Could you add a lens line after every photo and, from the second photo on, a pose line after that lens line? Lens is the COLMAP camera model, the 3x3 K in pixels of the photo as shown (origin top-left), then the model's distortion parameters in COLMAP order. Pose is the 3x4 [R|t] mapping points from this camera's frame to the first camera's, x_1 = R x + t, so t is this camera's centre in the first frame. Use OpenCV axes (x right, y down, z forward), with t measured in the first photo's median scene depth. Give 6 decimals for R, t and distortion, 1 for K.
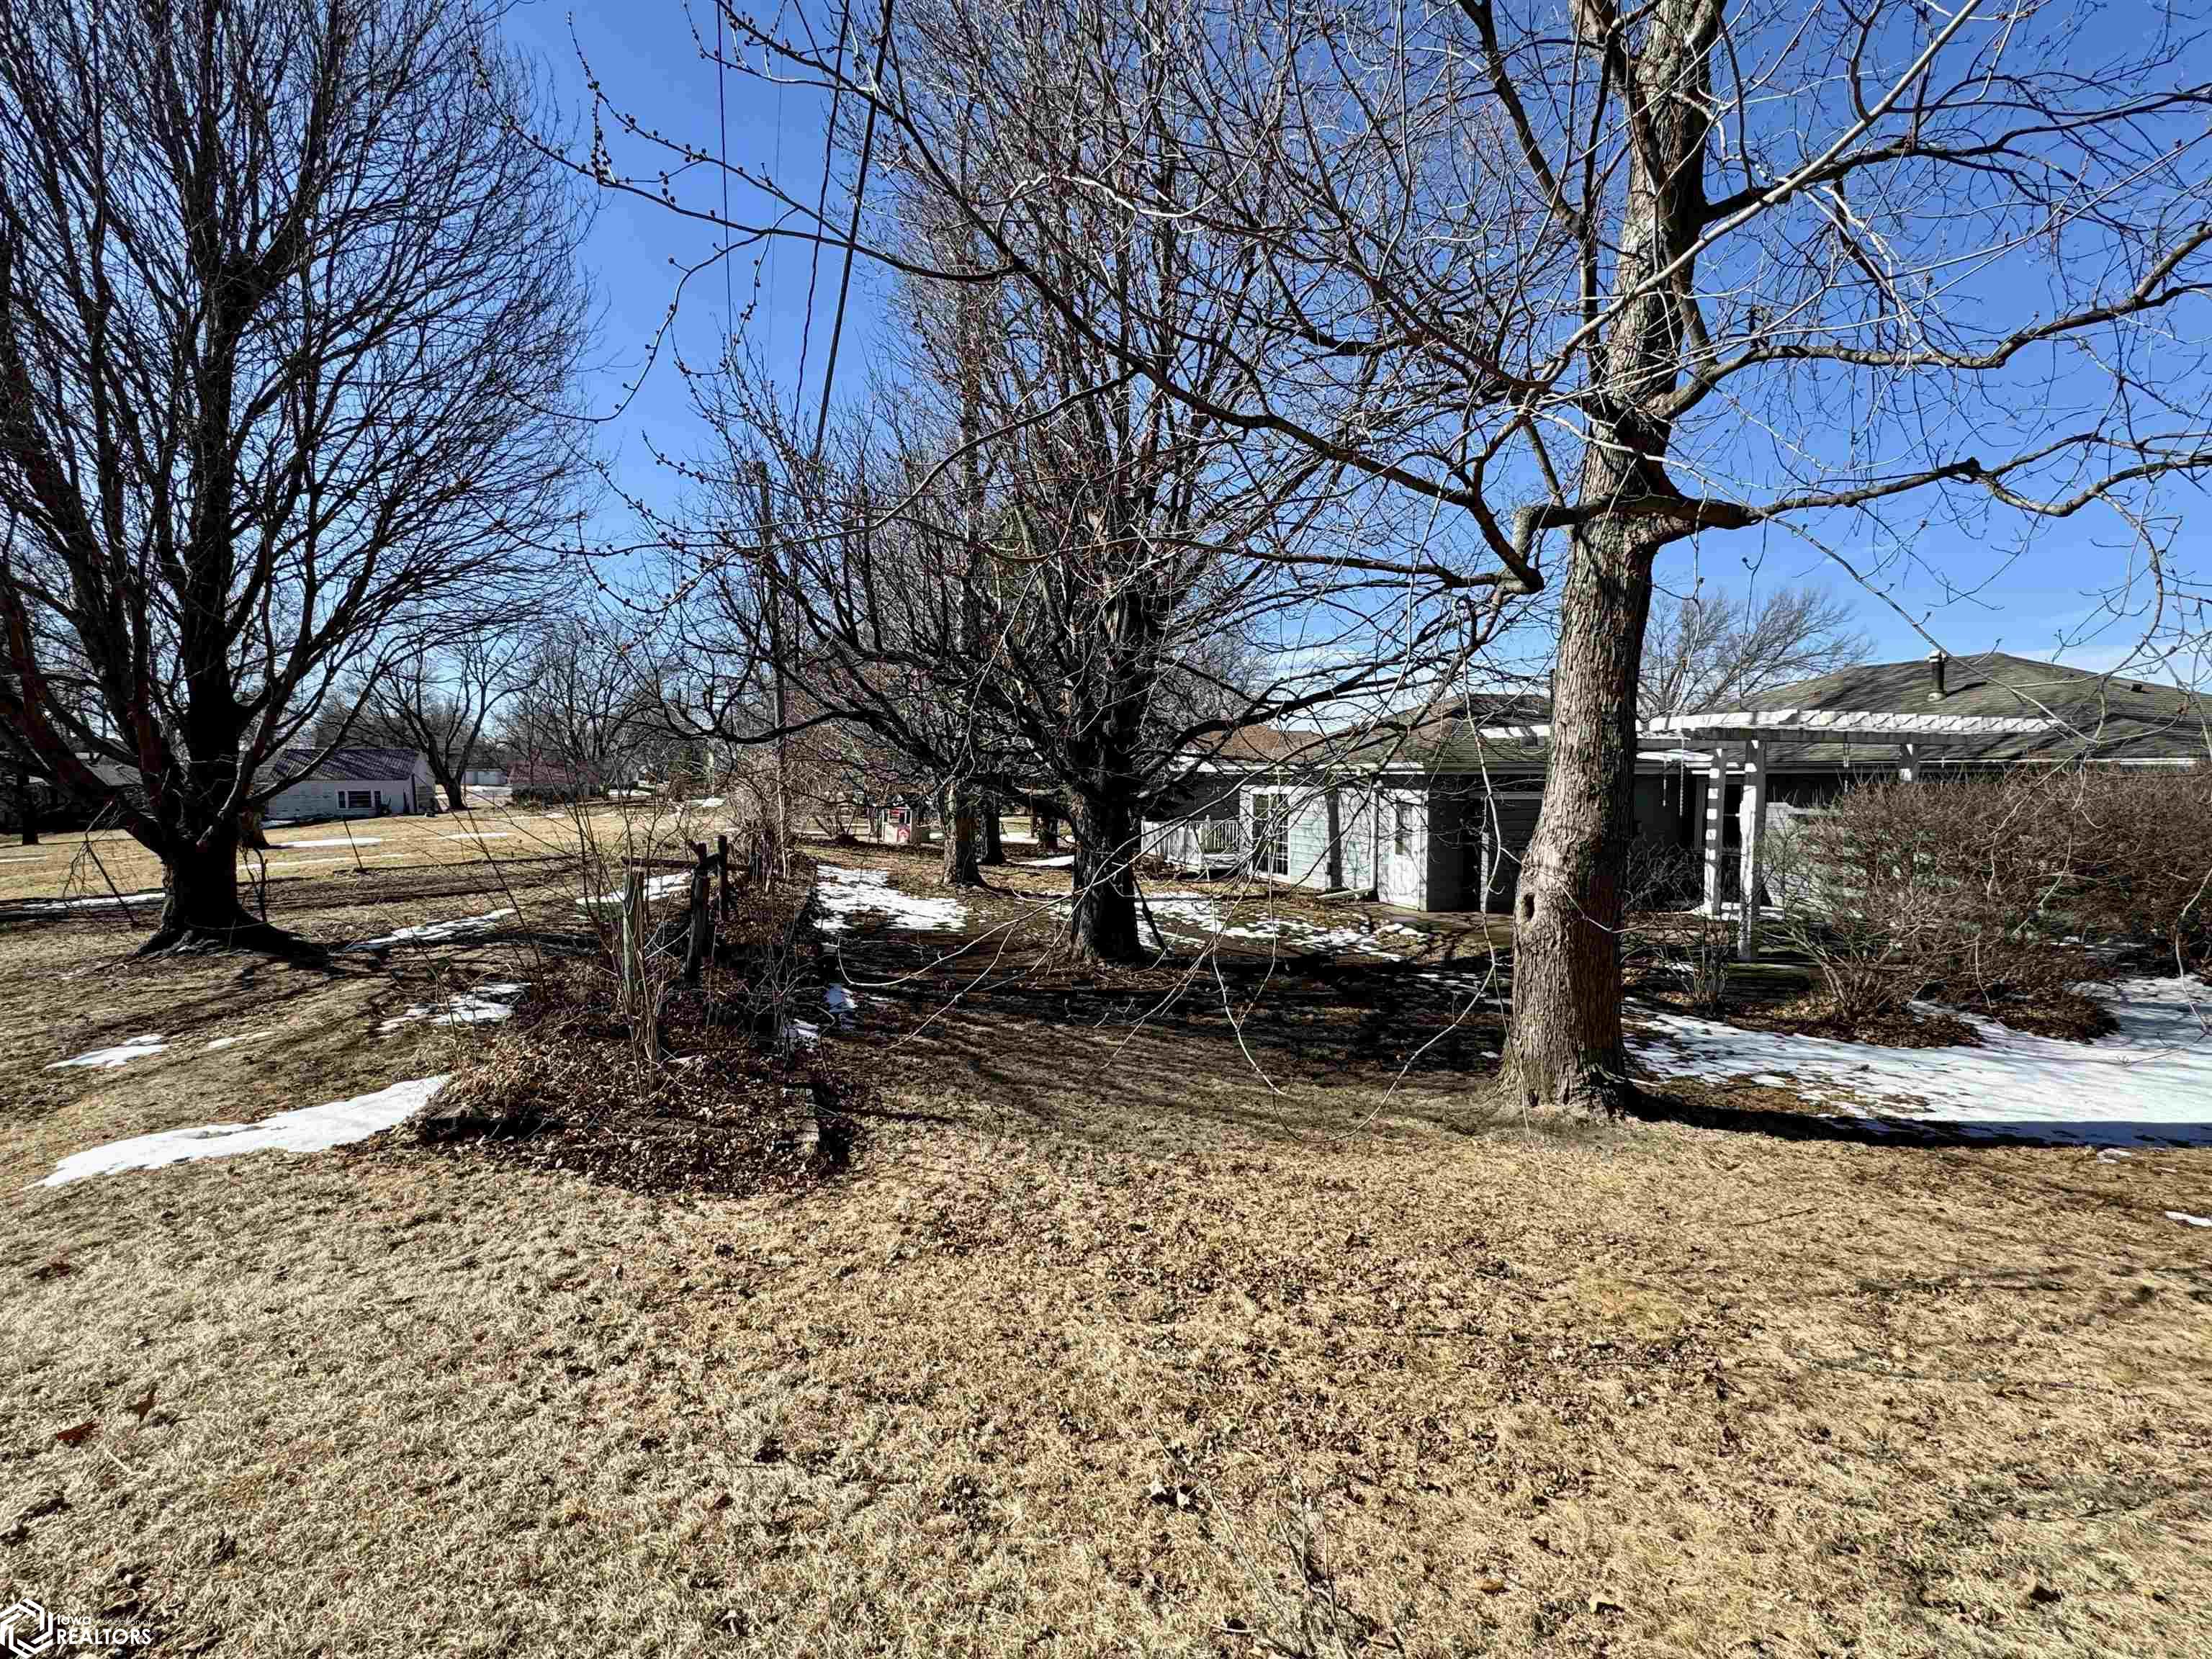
lens RADIAL K [[990.6, 0, 1106.0], [0, 990.6, 829.5], [0, 0, 1]] dist [-0.000190, -0.000098]
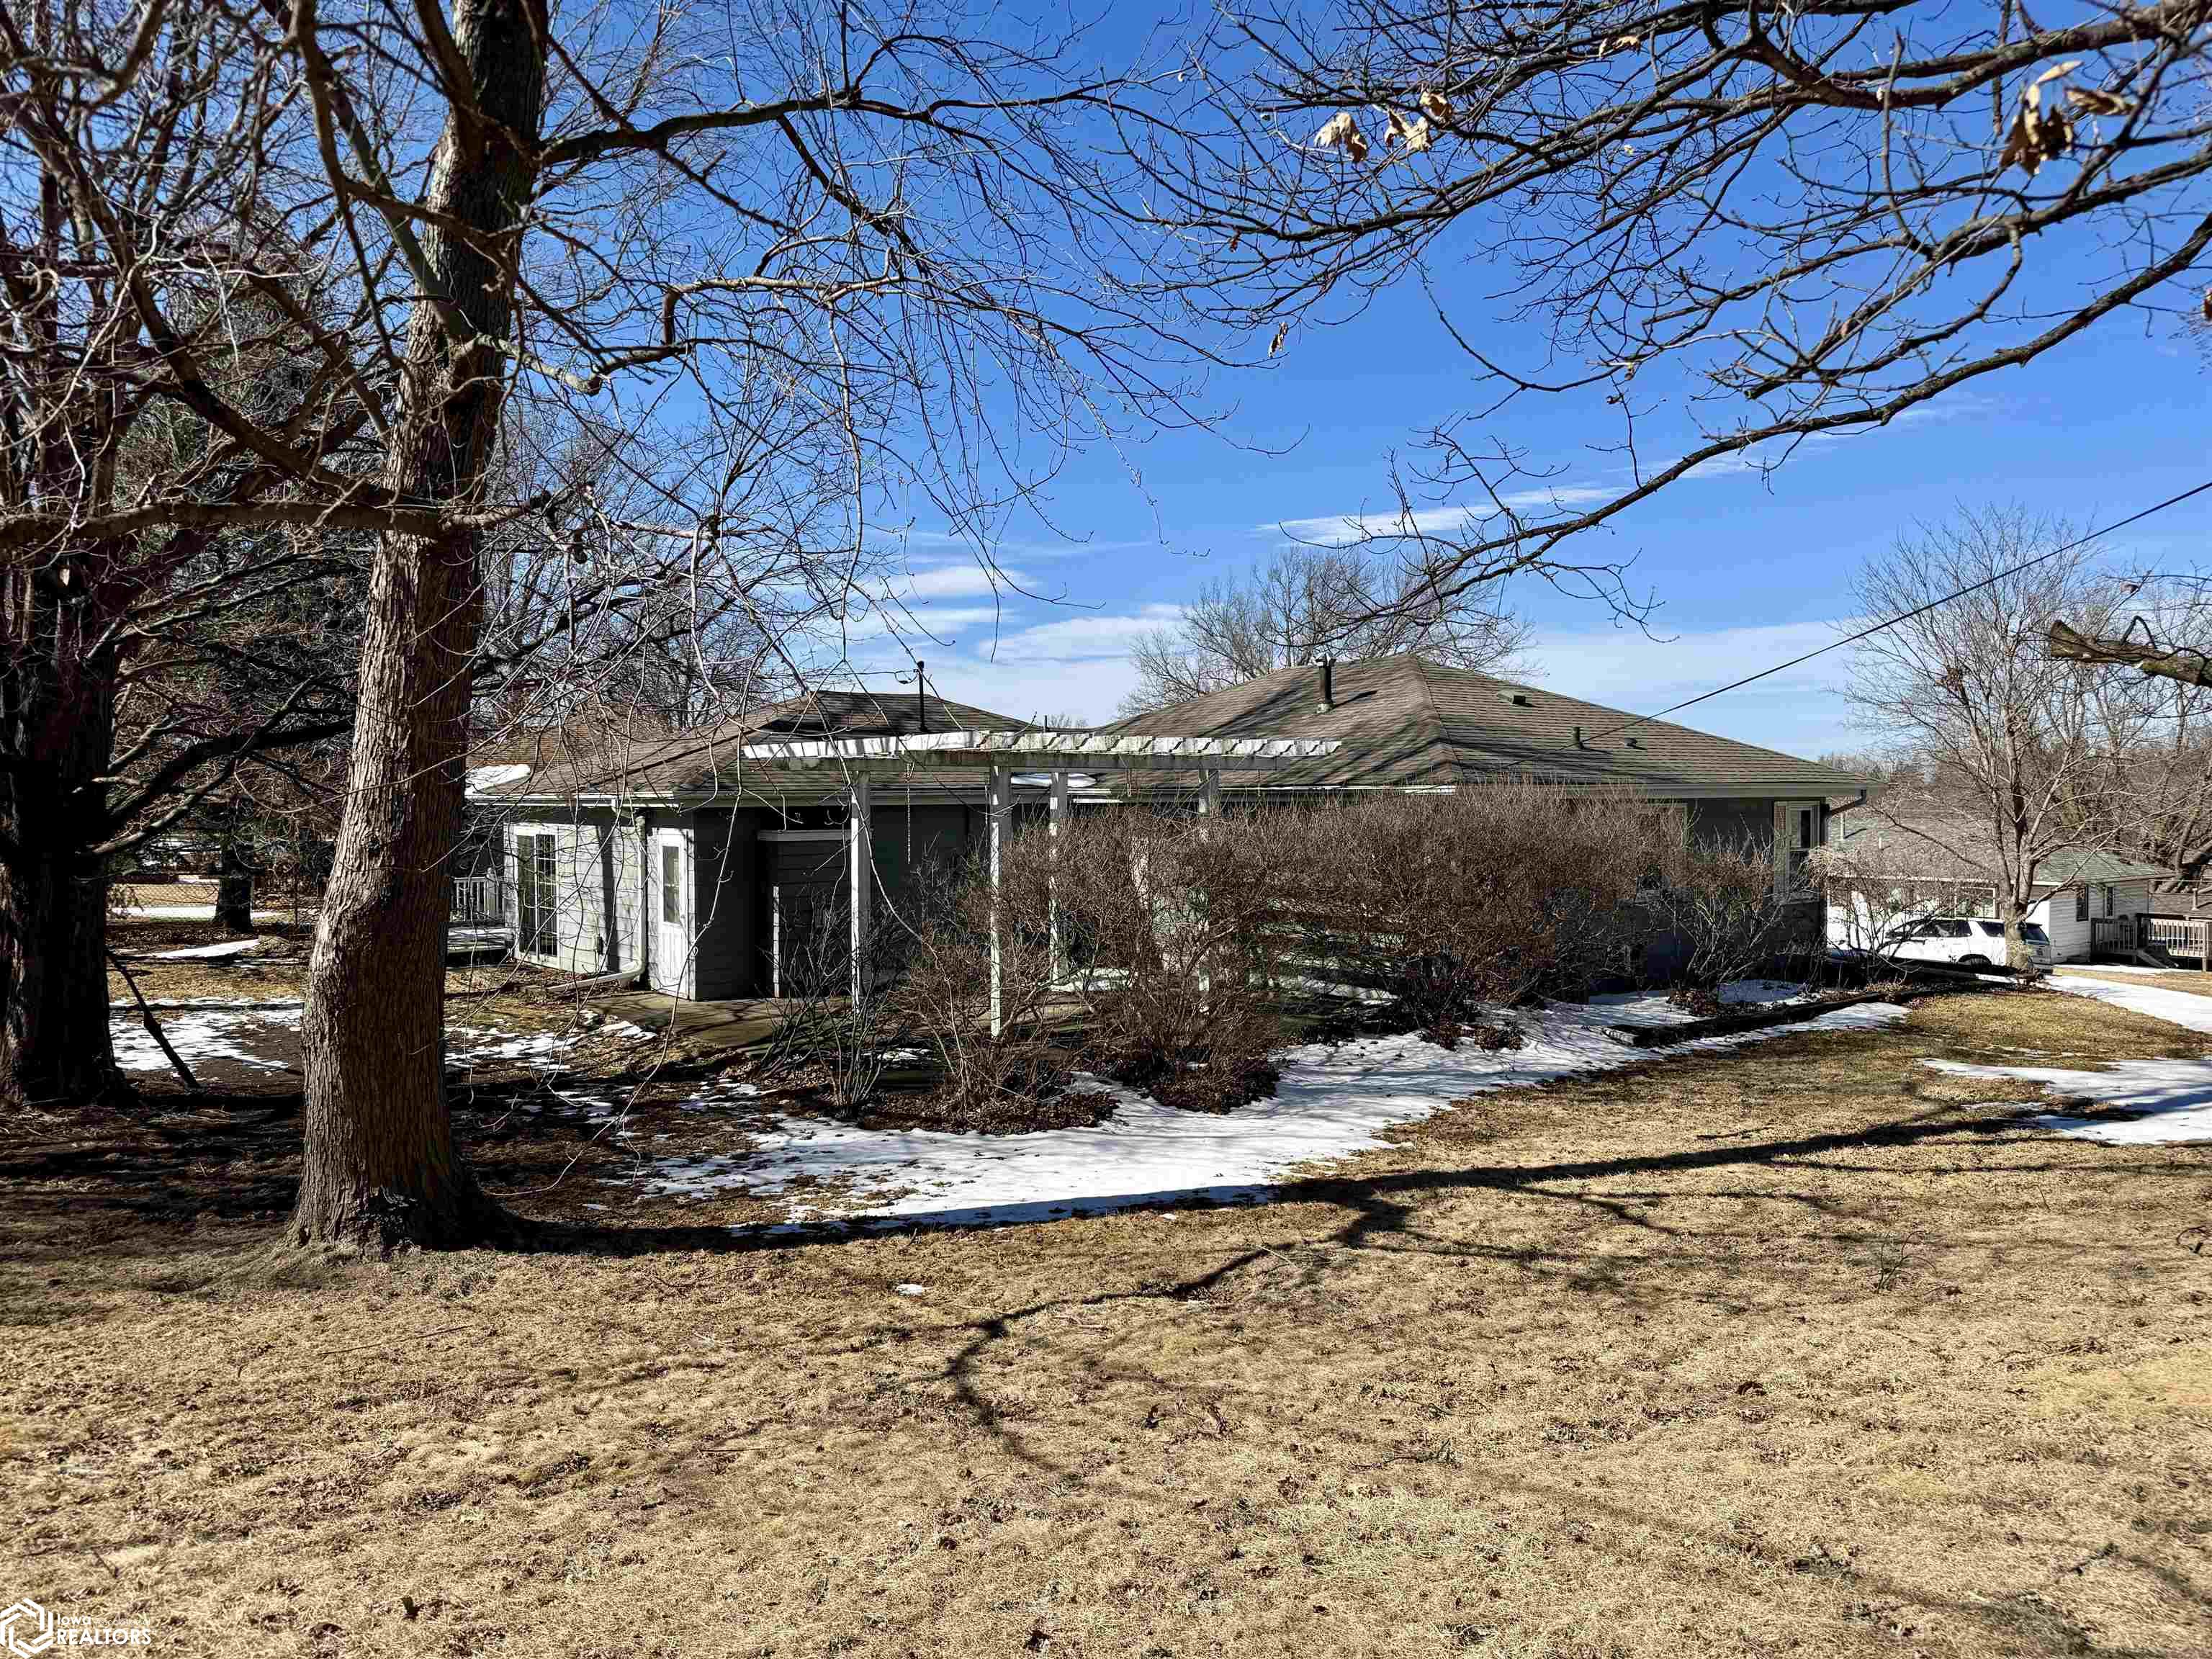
lens RADIAL K [[1539.0, 0, 1106.0], [0, 1539.0, 829.5], [0, 0, 1]] dist [0.074942, -0.096029]
pose [[0.946335, -0.014248, 0.322873, 0.238864], [0.024915, 0.999271, -0.028926, -0.000094], [-0.322226, 0.035418, 0.946000, -0.145232]]
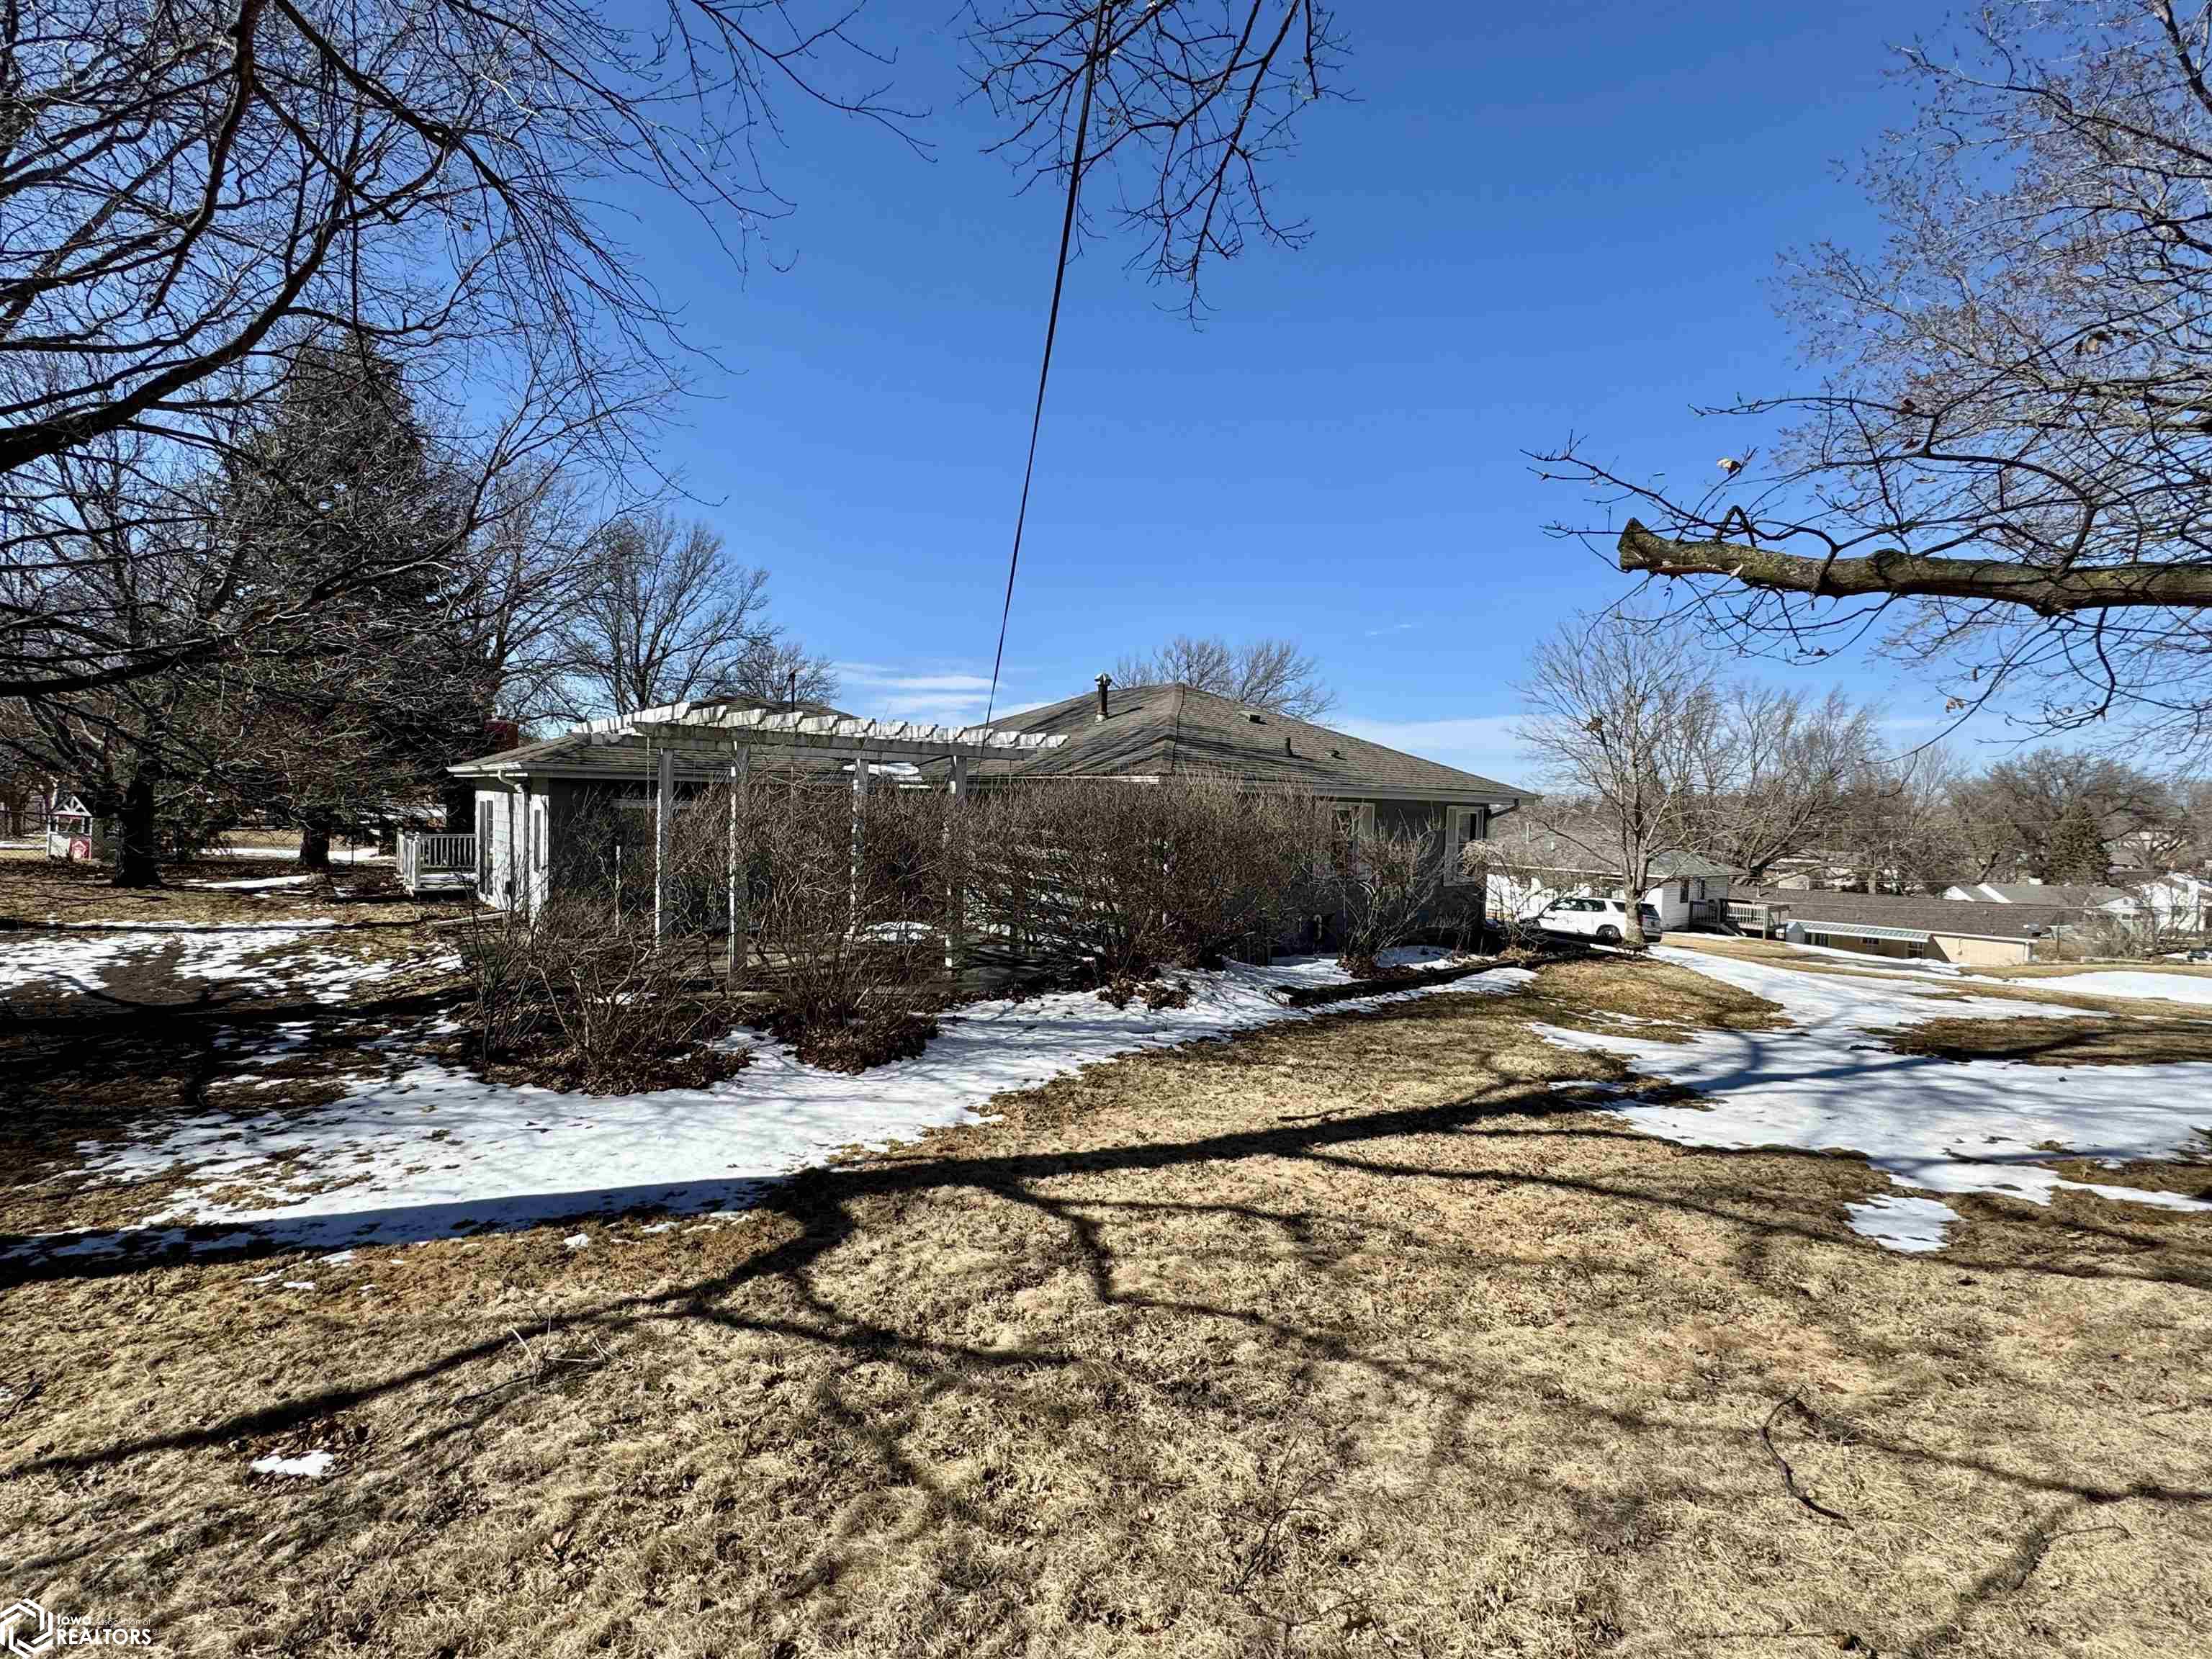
lens RADIAL K [[990.6, 0, 1106.0], [0, 990.6, 829.5], [0, 0, 1]] dist [-0.000190, -0.000098]
pose [[0.937279, 0.015378, 0.348241, 0.456780], [-0.007578, 0.999689, -0.023750, 0.006226], [-0.348498, 0.019622, 0.937104, 0.024038]]
